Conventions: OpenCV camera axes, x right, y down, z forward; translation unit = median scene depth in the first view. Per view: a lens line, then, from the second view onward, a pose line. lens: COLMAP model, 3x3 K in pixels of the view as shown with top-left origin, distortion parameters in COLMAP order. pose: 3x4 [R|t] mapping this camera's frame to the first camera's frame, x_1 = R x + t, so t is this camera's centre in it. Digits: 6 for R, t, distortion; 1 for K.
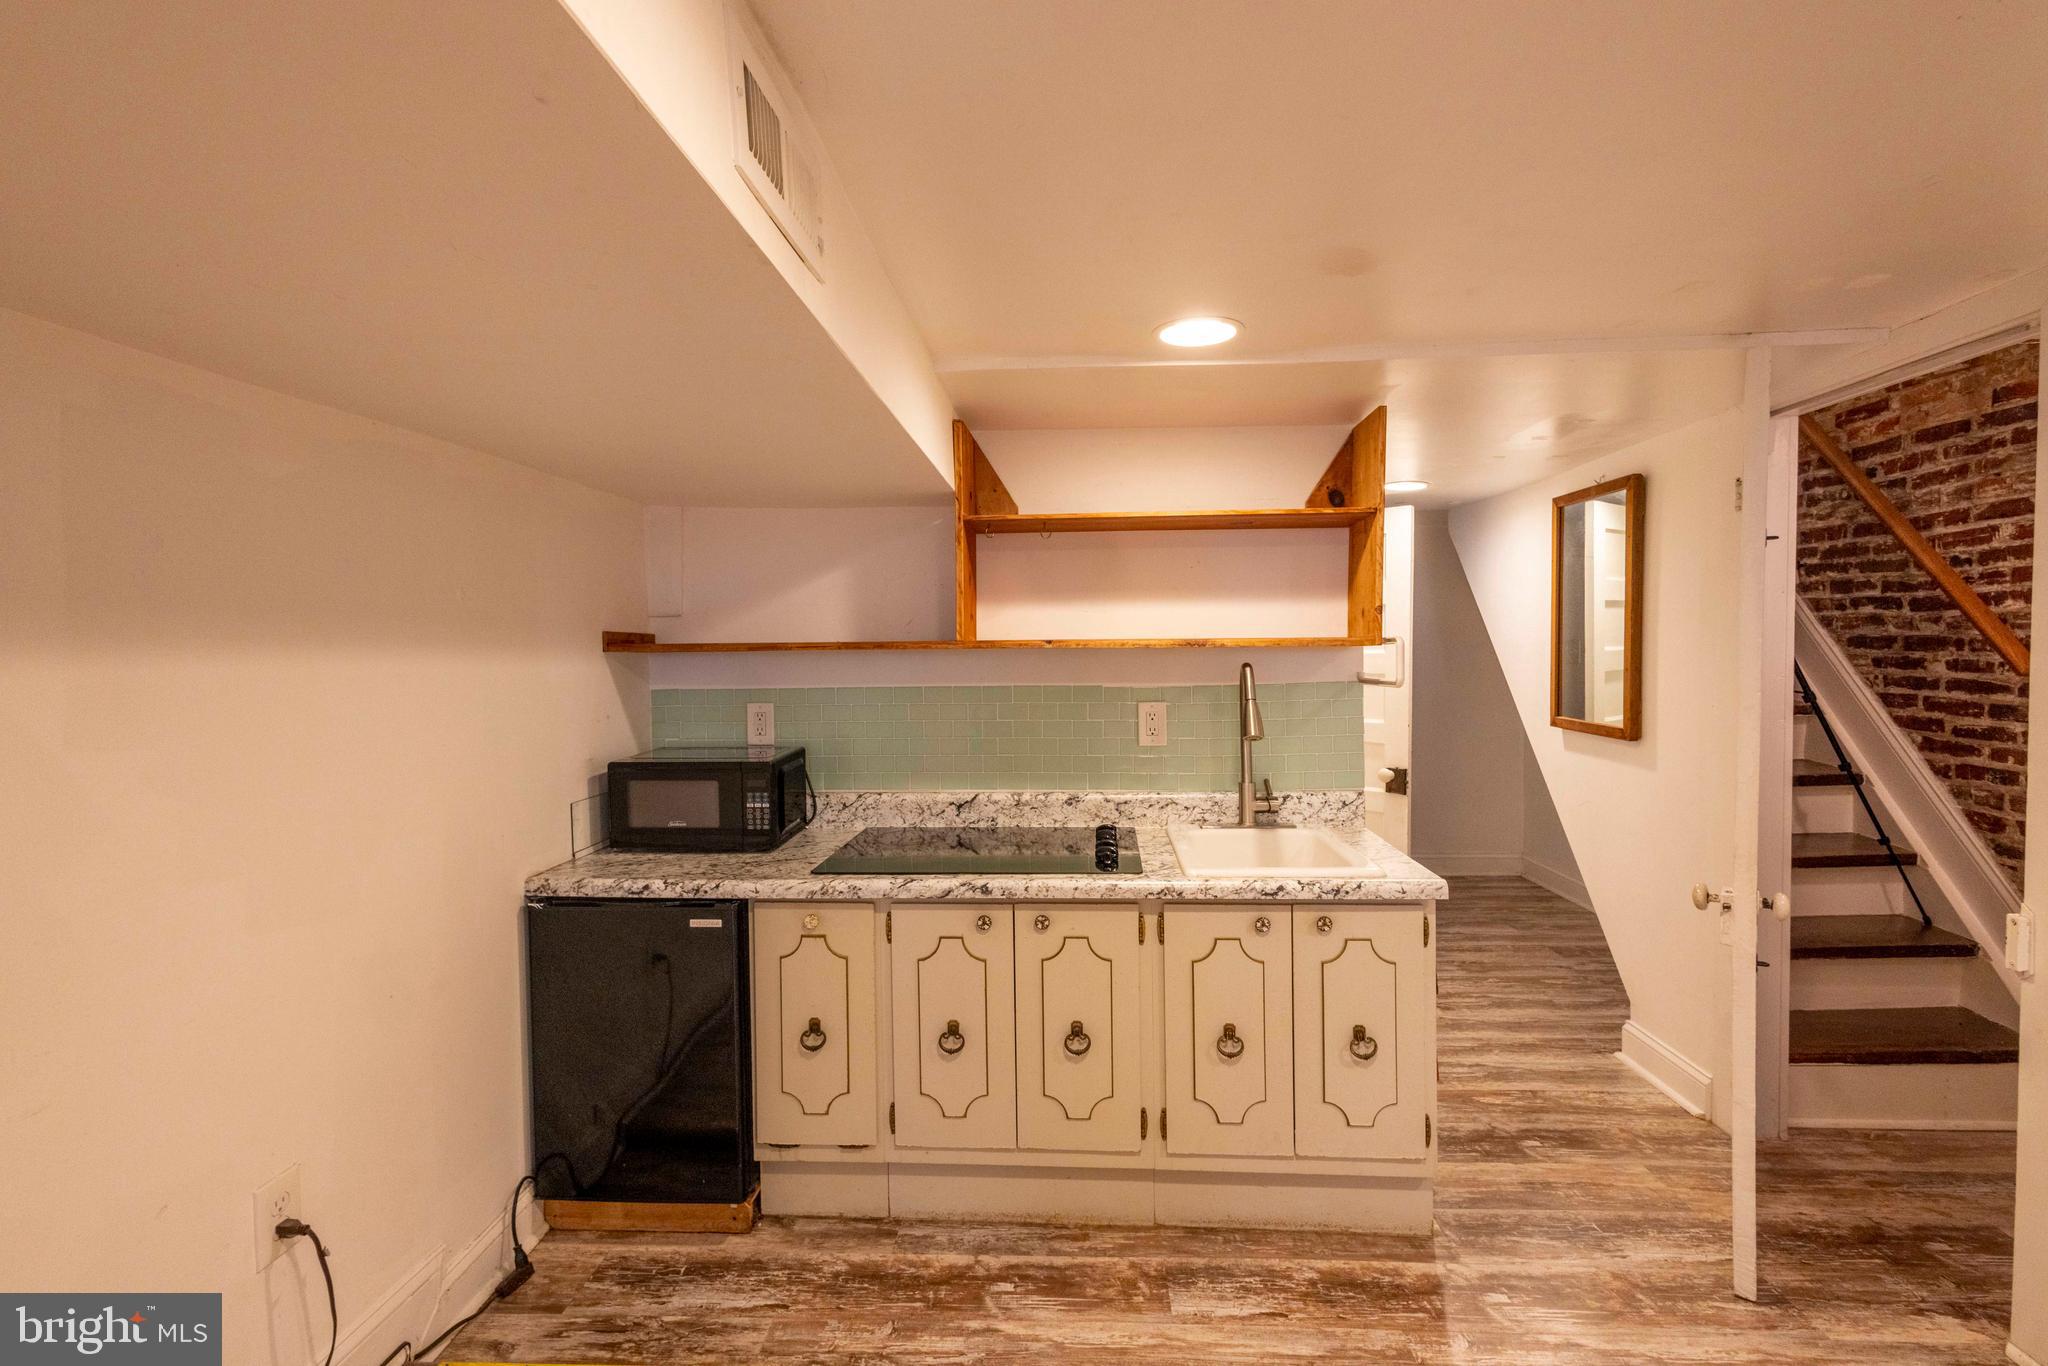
lens RADIAL K [[933.6, 0, 1035.5], [0, 933.6, 695.2], [0, 0, 1]] dist [0.008853, -0.001778]
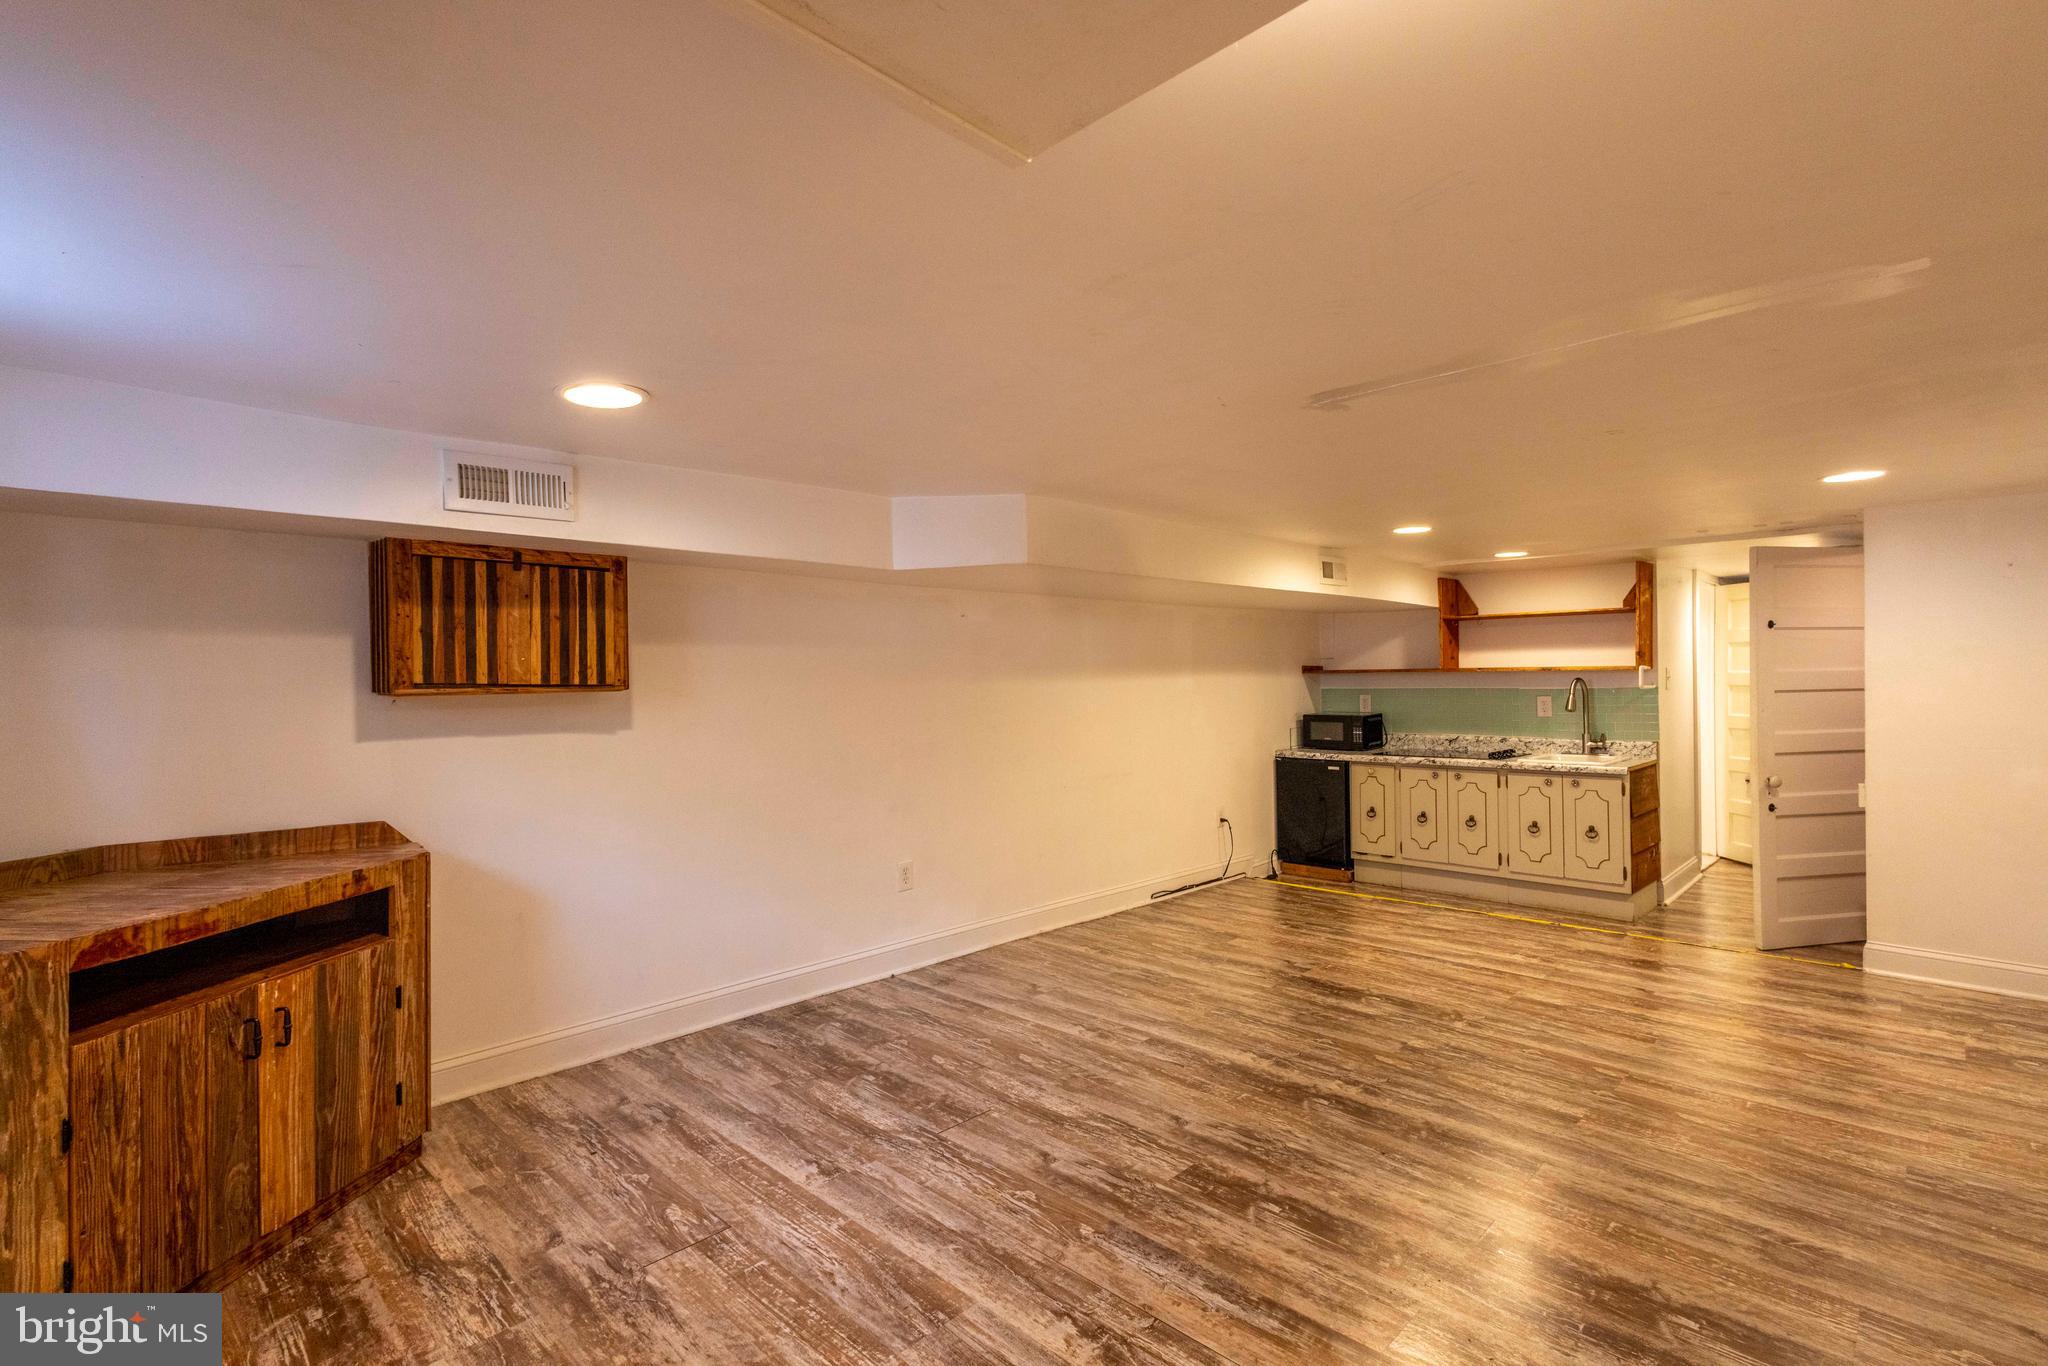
lens RADIAL K [[933.6, 0, 1025.7], [0, 933.6, 684.5], [0, 0, 1]] dist [0.008853, -0.001778]
pose [[0.750823, 0.005335, -0.660482, 0.802784], [-0.022228, 0.999605, -0.017194, 0.053921], [0.660129, 0.027591, 0.750645, -1.730122]]
